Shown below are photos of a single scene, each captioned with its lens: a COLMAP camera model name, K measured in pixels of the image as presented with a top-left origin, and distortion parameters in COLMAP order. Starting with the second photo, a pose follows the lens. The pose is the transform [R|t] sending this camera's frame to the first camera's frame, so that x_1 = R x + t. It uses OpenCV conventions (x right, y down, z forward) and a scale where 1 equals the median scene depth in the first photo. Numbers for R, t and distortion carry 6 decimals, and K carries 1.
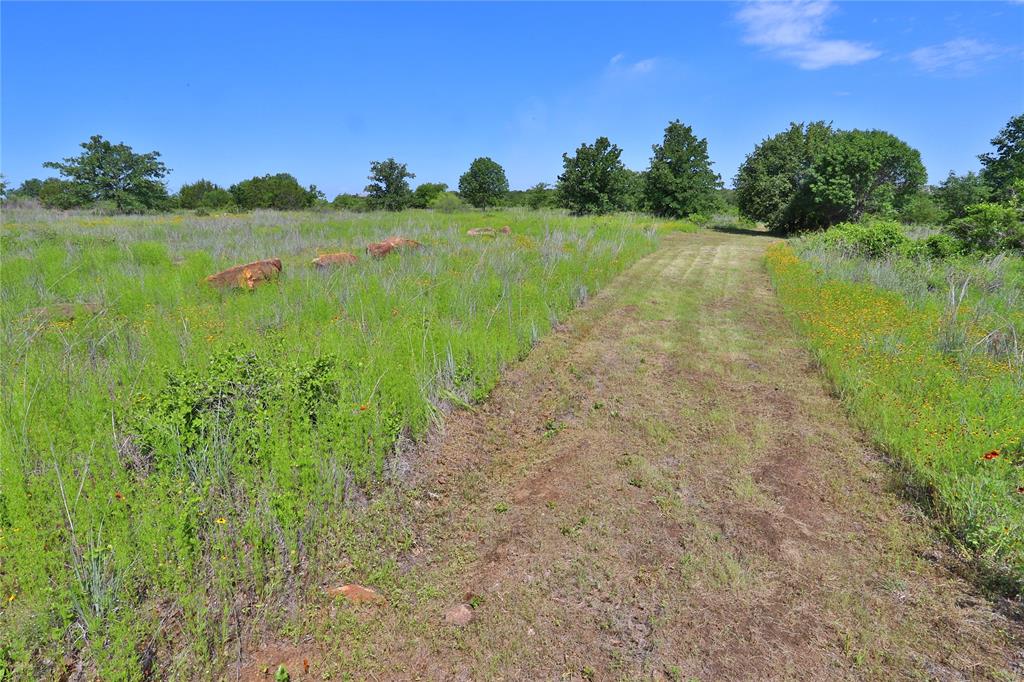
lens RADIAL K [[529.3, 0, 513.7], [0, 529.3, 341.6], [0, 0, 1]] dist [-0.050308, 0.020483]
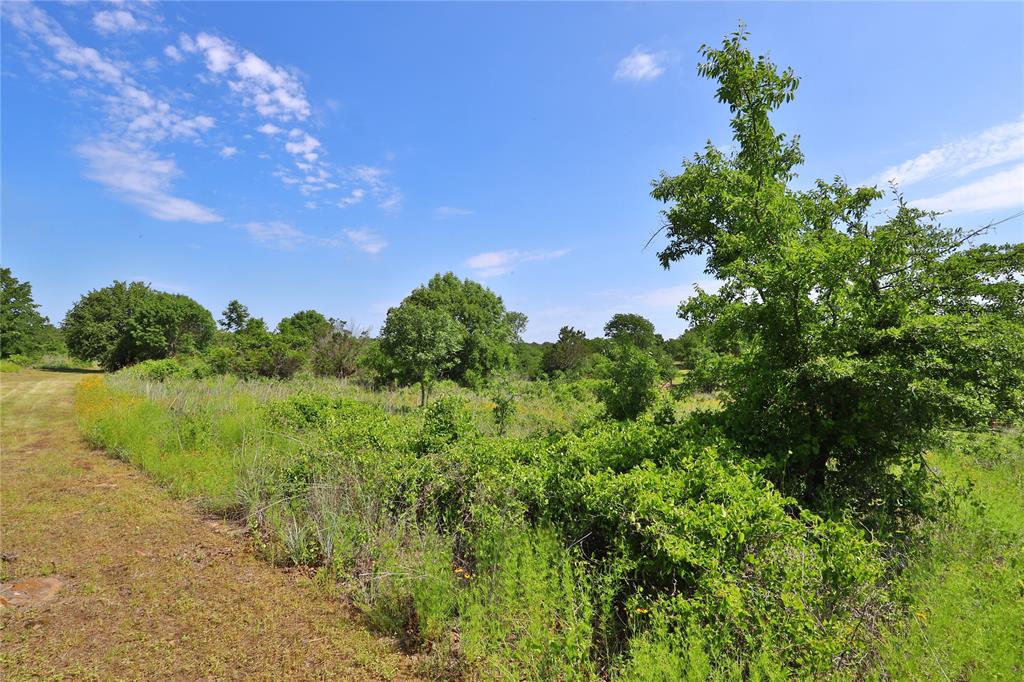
lens RADIAL K [[529.3, 0, 496.8], [0, 529.3, 359.0], [0, 0, 1]] dist [-0.050308, 0.020483]
pose [[0.494120, -0.002635, 0.869390, -0.062422], [0.203505, 0.972564, -0.112715, 0.064376], [-0.845240, 0.232620, 0.481100, -0.256169]]
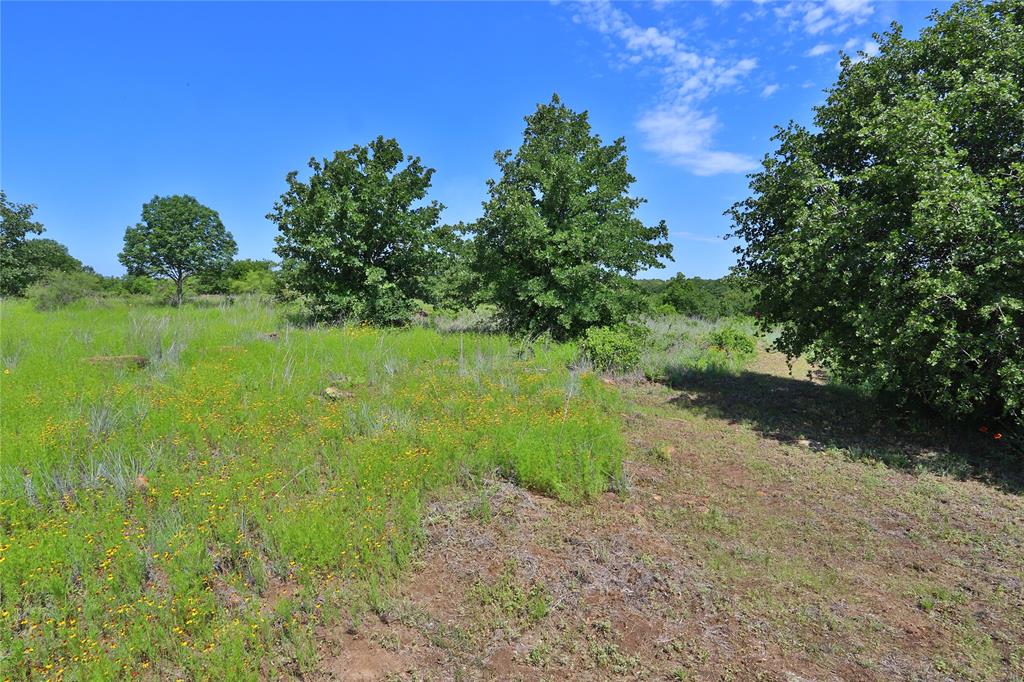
lens RADIAL K [[529.3, 0, 508.0], [0, 529.3, 335.0], [0, 0, 1]] dist [-0.050308, 0.020483]
pose [[0.990319, 0.009139, 0.138511, 0.221086], [0.014486, 0.985579, -0.168595, -0.170286], [-0.138054, 0.168970, 0.975905, 0.633269]]
